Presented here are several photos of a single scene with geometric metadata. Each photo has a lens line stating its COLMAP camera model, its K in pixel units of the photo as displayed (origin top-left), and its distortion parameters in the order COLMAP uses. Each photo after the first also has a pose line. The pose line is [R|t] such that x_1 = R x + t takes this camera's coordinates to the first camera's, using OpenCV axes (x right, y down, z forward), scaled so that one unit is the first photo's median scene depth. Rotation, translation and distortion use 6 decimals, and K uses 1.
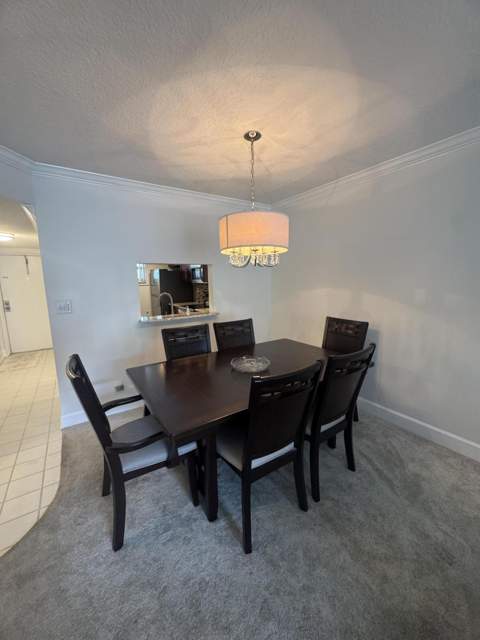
lens RADIAL K [[258.0, 0, 240.0], [0, 258.0, 320.0], [0, 0, 1]] dist [-0.002778, -0.000105]
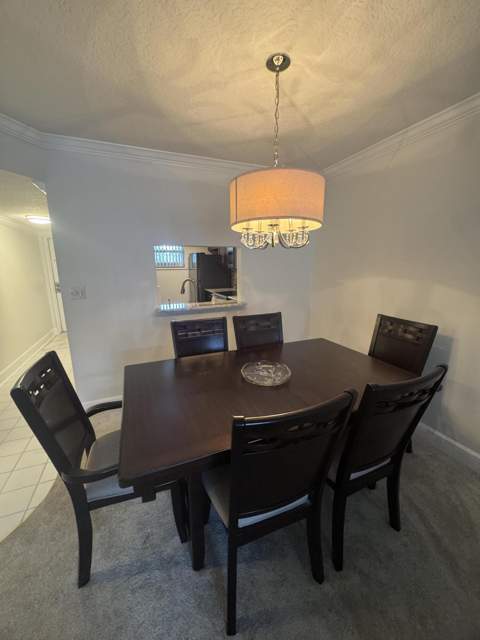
lens RADIAL K [[258.0, 0, 240.0], [0, 258.0, 320.0], [0, 0, 1]] dist [-0.002778, -0.000105]
pose [[0.980732, 0.050660, -0.188676, 0.105143], [-0.039581, 0.997289, 0.062034, -0.038565], [0.191308, -0.053370, 0.980078, 0.219699]]
